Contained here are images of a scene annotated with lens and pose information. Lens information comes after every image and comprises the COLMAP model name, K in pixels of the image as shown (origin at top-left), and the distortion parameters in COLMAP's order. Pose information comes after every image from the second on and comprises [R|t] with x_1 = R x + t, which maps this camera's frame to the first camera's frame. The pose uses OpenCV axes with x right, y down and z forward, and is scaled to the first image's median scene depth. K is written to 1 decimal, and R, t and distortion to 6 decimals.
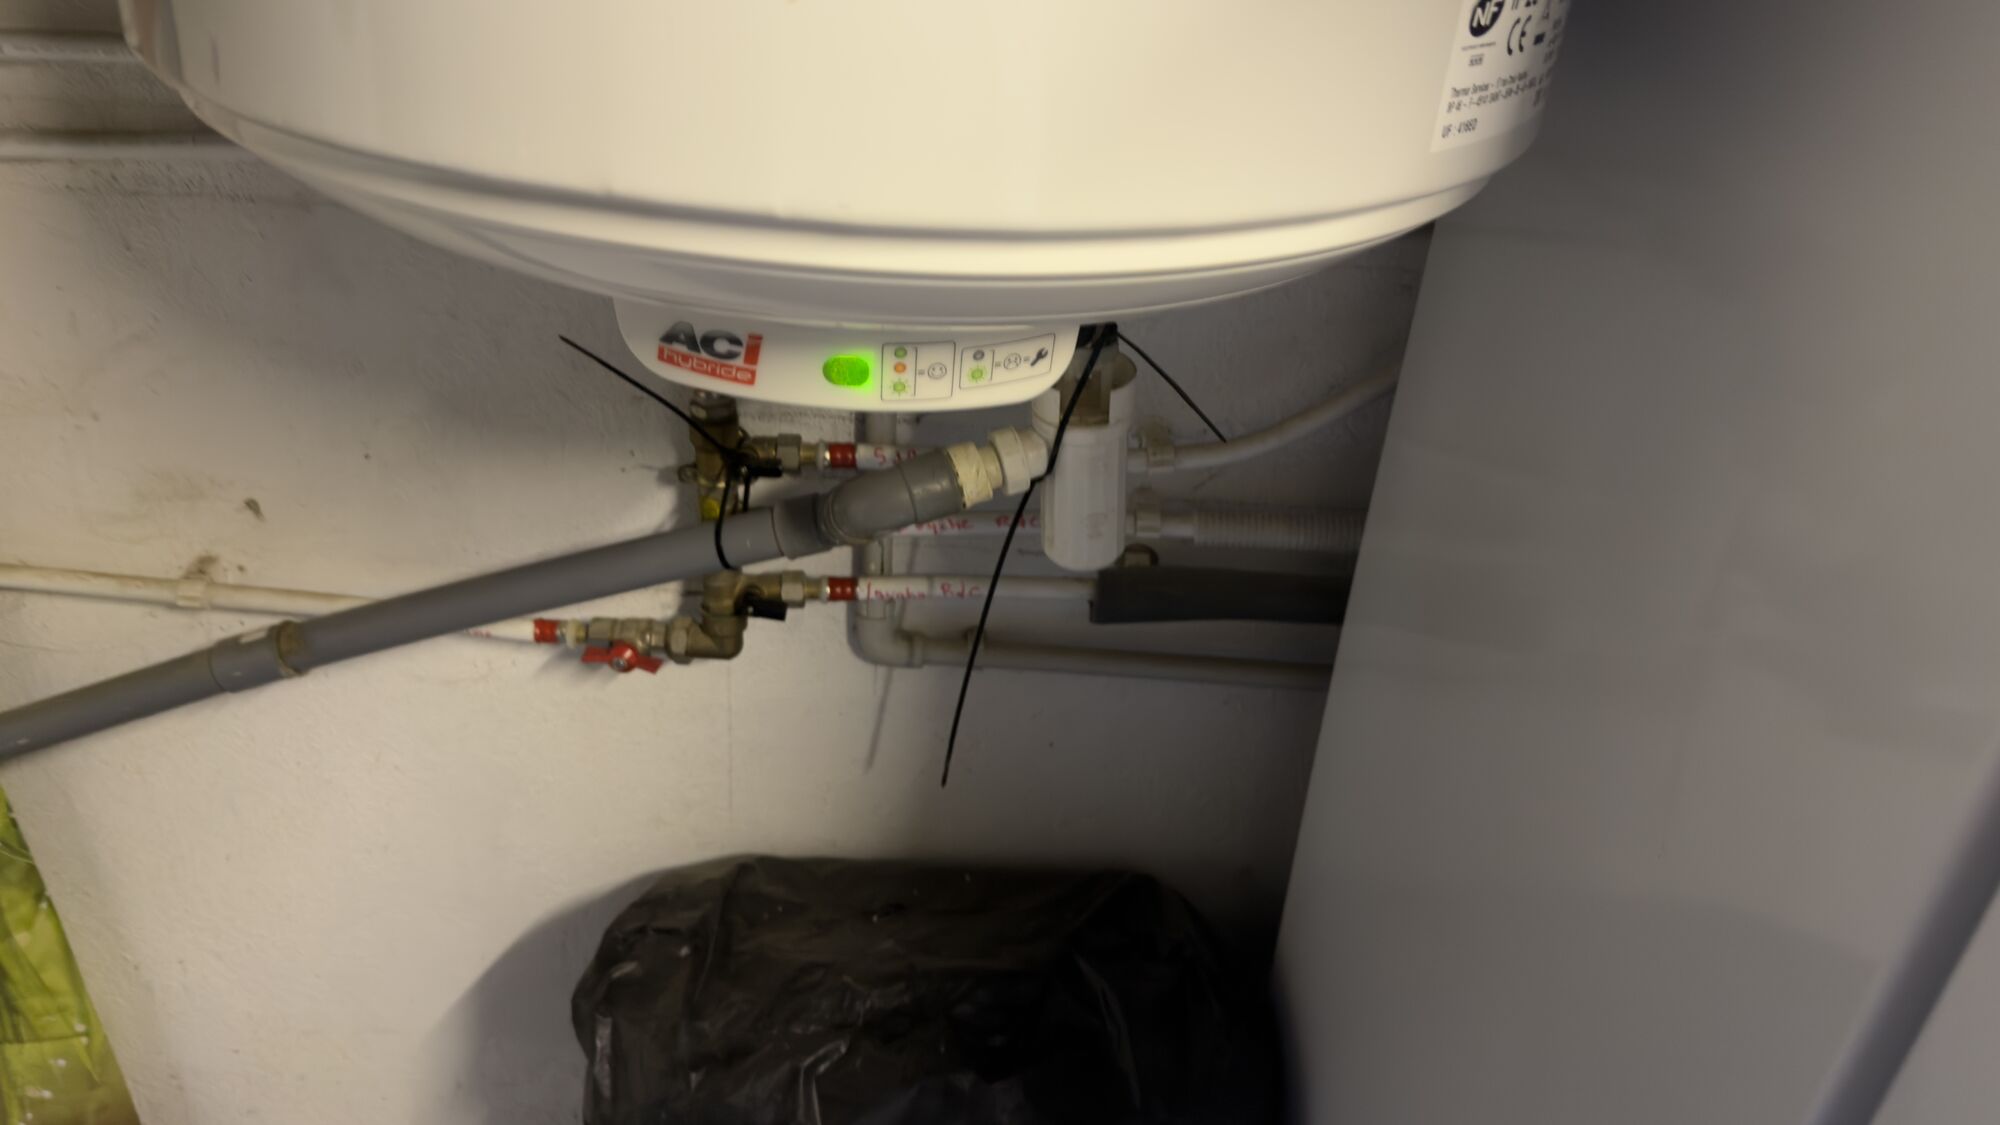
lens RADIAL K [[1409.1, 0, 1000.5], [0, 1409.1, 564.6], [0, 0, 1]] dist [0.005764, -0.000484]
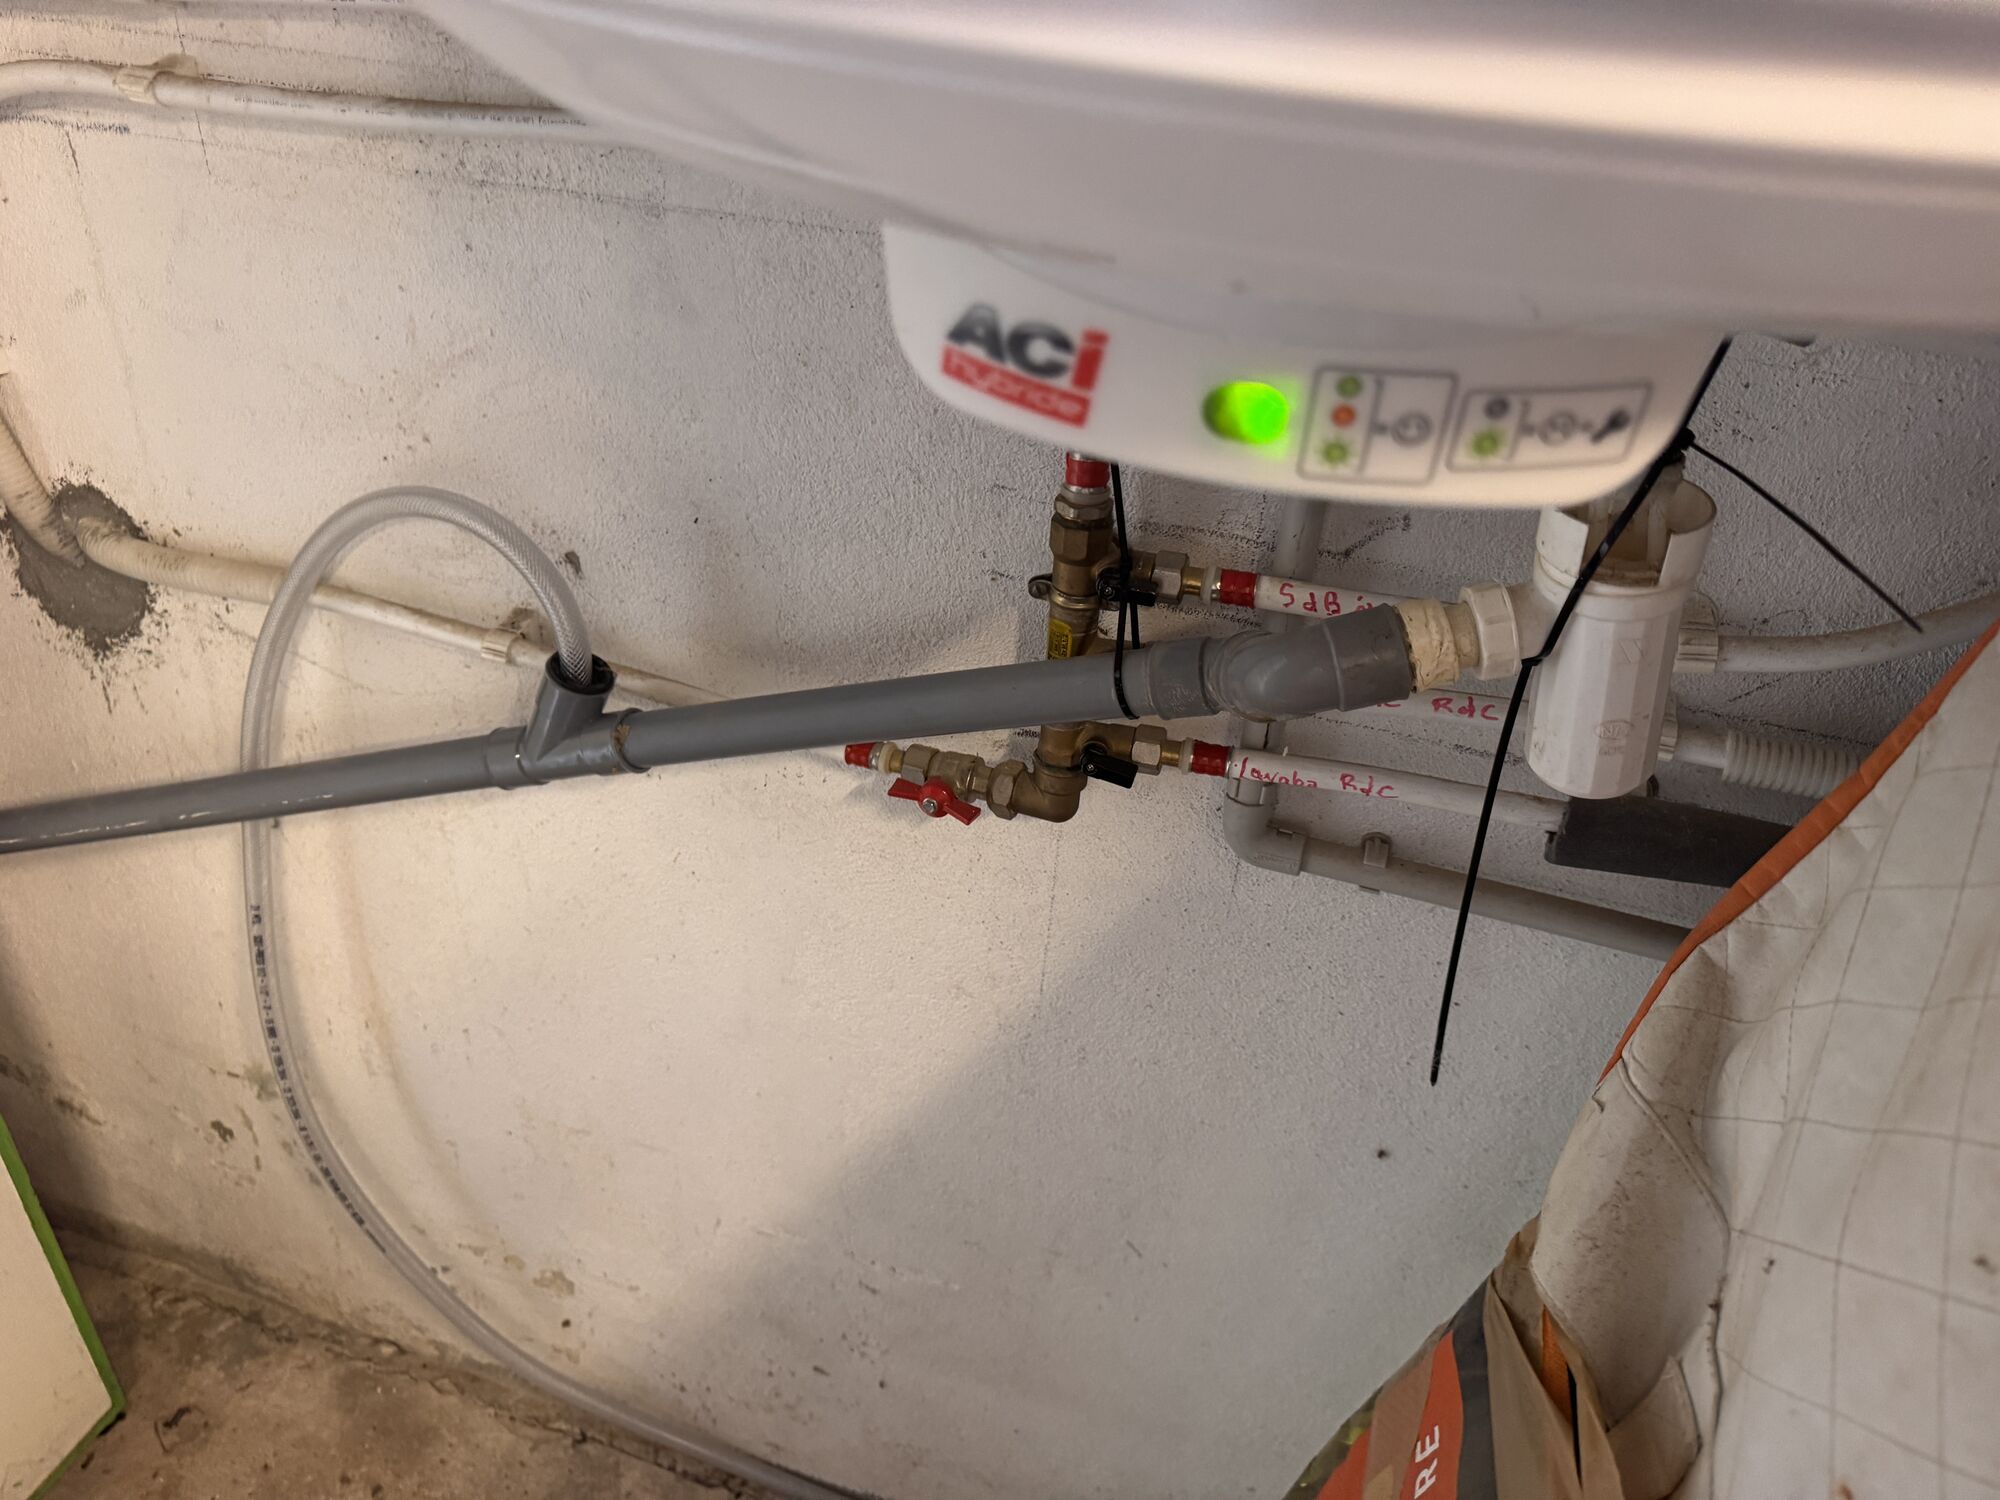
lens RADIAL K [[1376.9, 0, 985.7], [0, 1376.9, 756.1], [0, 0, 1]] dist [0.049936, -0.001504]
pose [[0.945653, 0.162608, -0.281600, -0.017329], [-0.152337, 0.986617, 0.058143, -0.011020], [0.287286, -0.012085, 0.957769, 0.259102]]
